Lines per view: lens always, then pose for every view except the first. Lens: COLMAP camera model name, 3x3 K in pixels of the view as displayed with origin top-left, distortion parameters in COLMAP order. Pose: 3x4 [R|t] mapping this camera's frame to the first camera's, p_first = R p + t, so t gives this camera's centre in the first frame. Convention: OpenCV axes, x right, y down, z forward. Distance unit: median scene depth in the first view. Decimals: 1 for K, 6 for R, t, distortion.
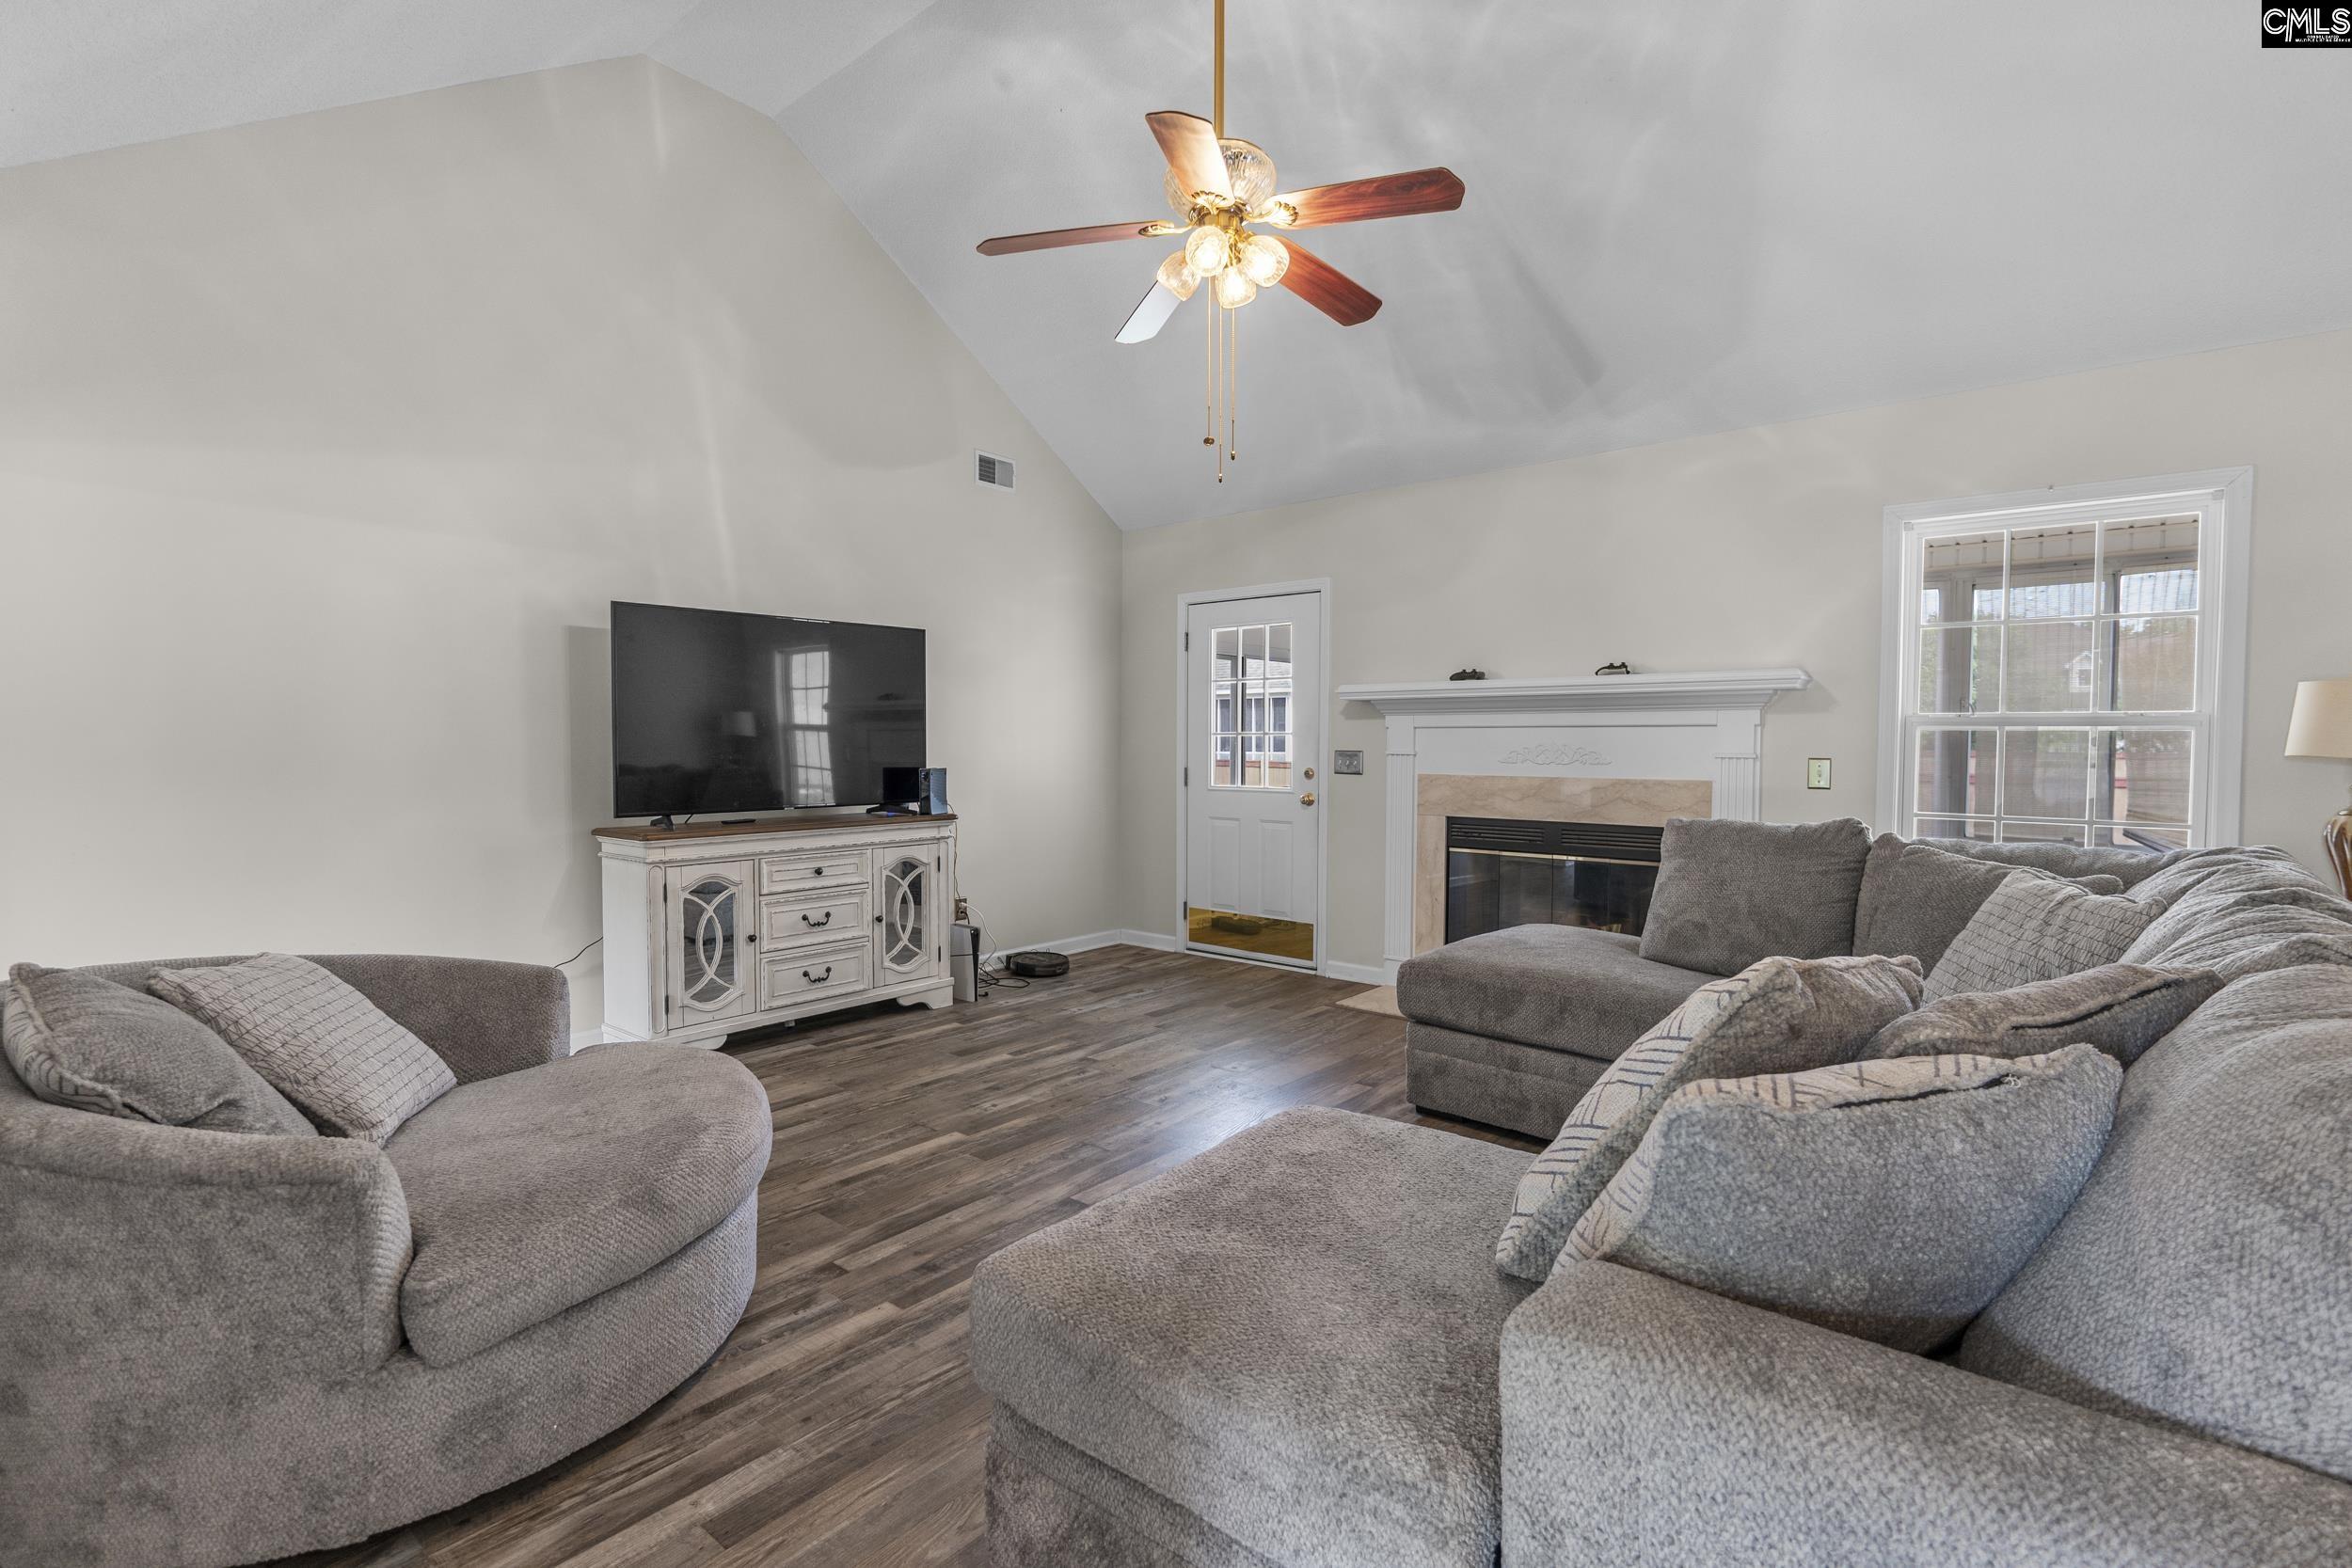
lens RADIAL K [[1096.2, 0, 1163.8], [0, 1096.2, 767.7], [0, 0, 1]] dist [-0.003394, 0.000464]
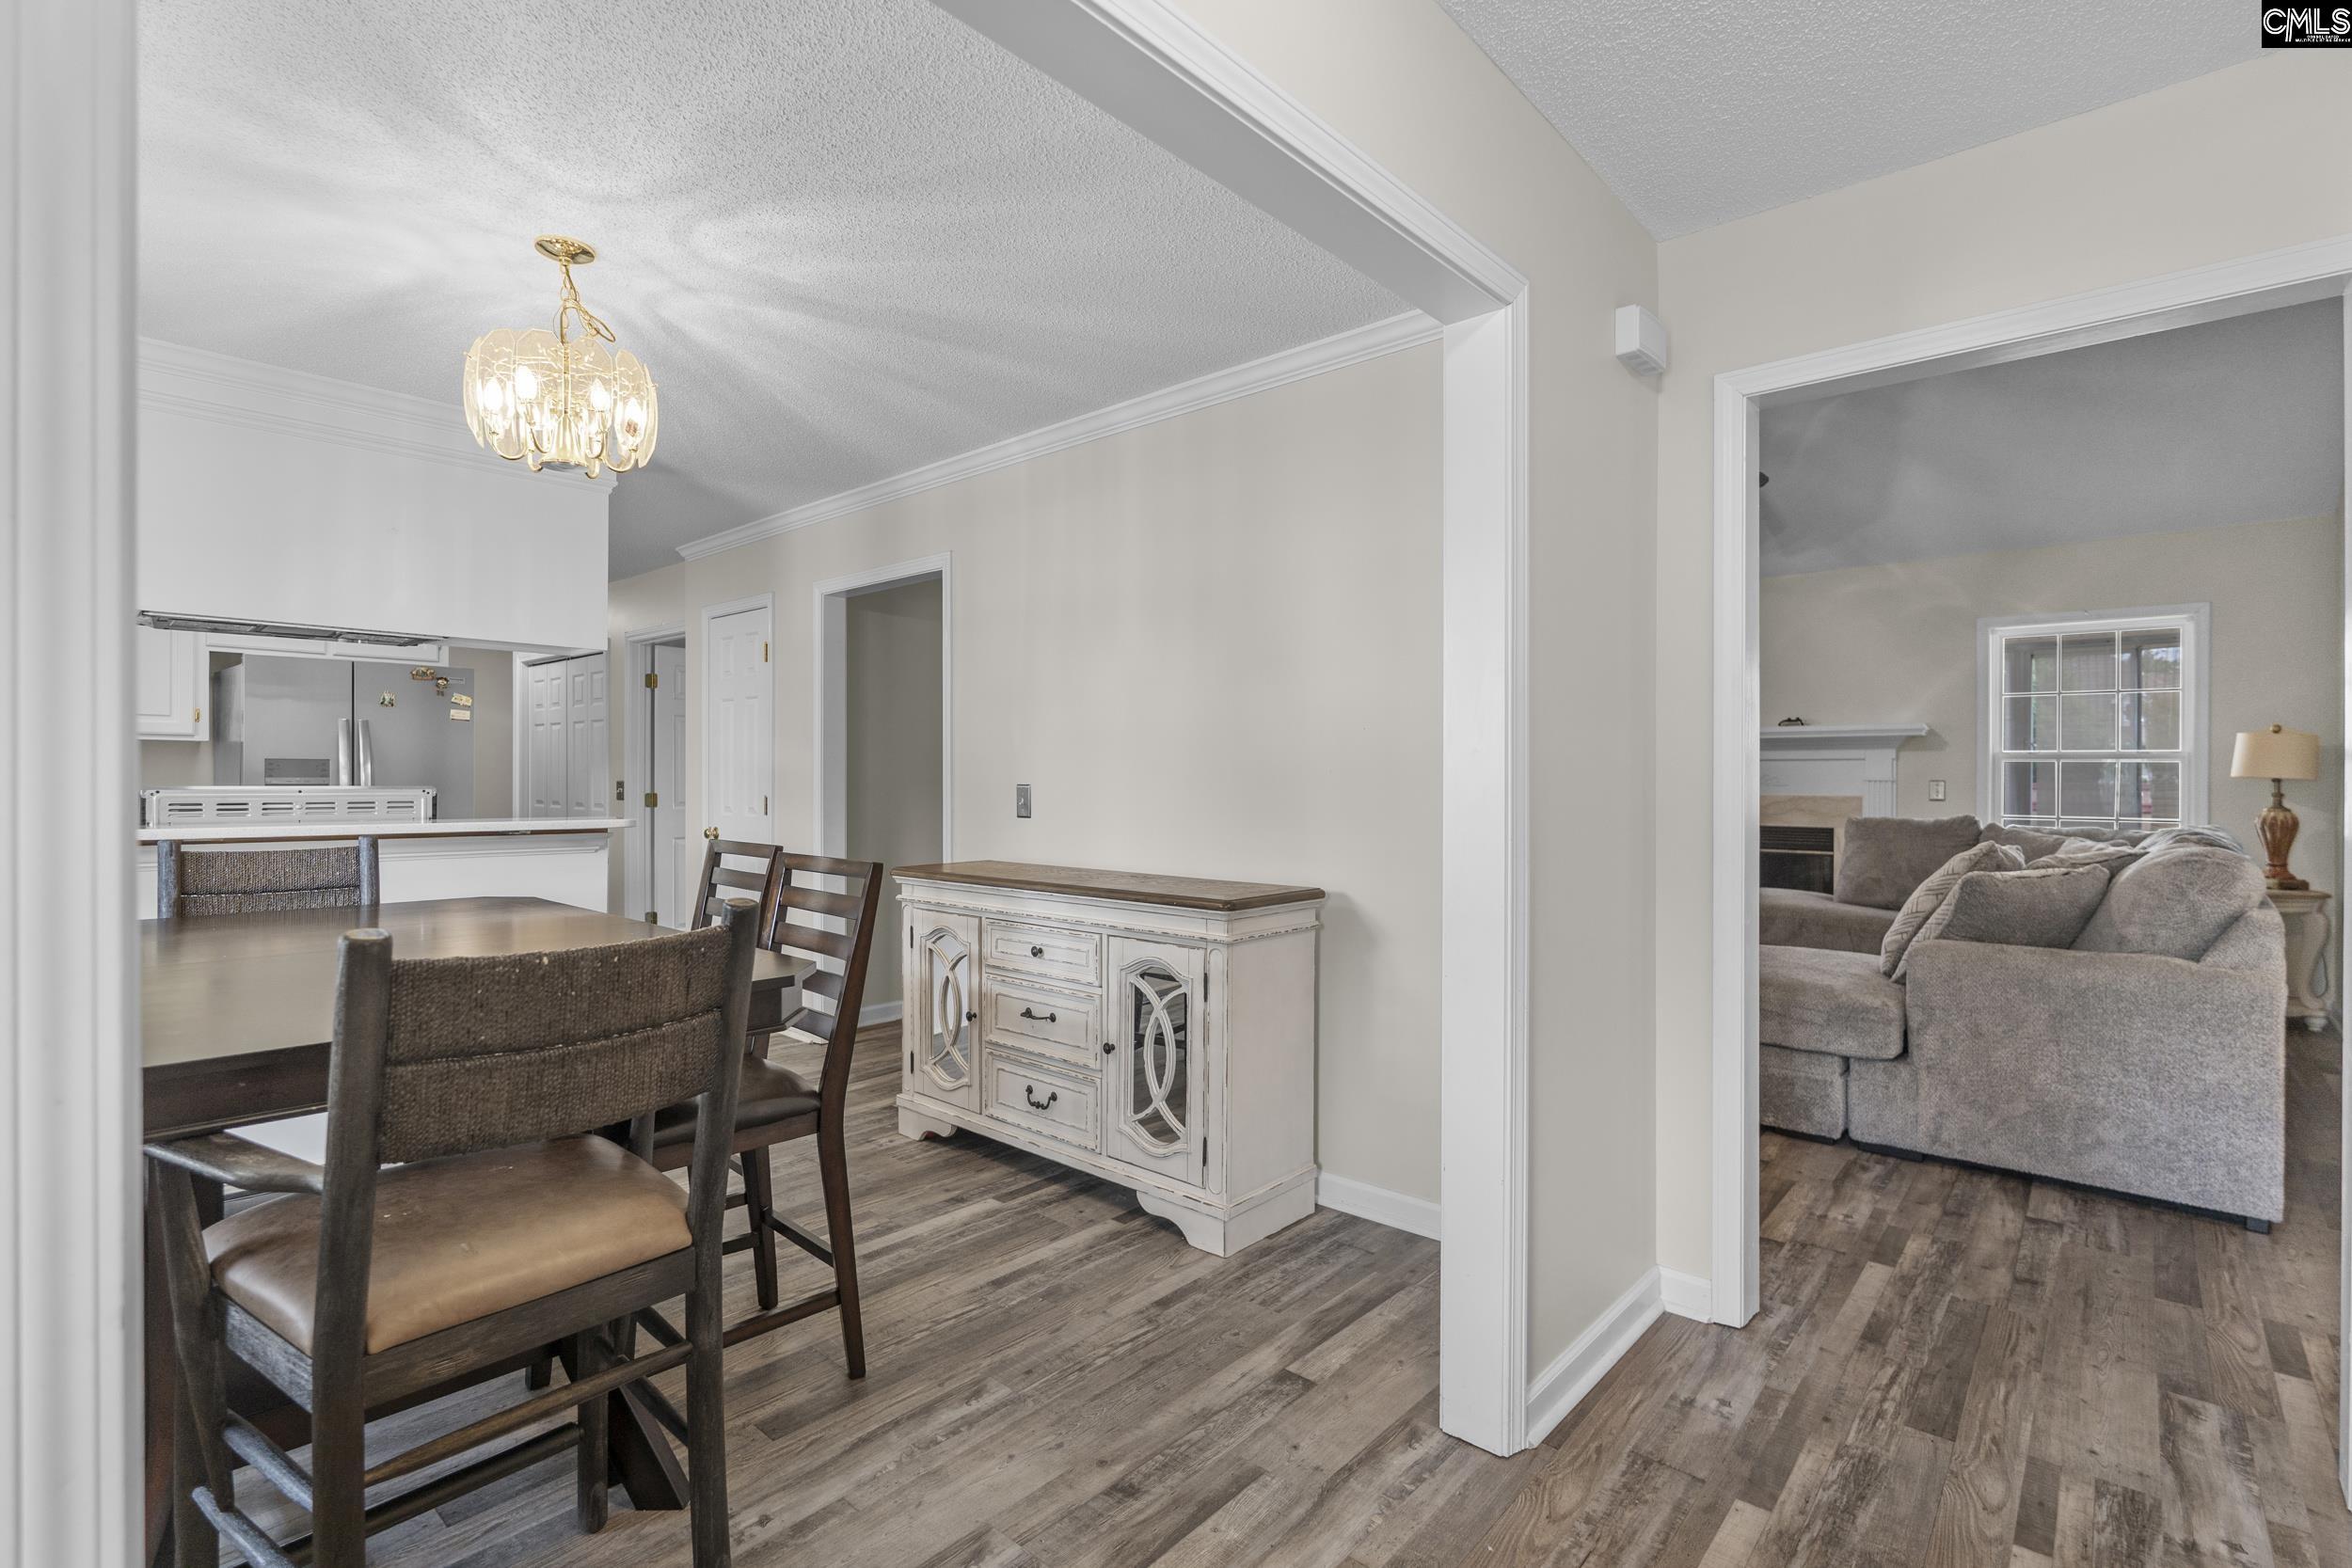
lens RADIAL K [[1096.2, 0, 1184.9], [0, 1096.2, 776.7], [0, 0, 1]] dist [-0.003394, 0.000464]
pose [[0.999894, -0.000711, -0.014530, -0.445533], [0.000366, 0.999719, -0.023690, 0.022489], [0.014542, 0.023683, 0.999614, -0.563387]]
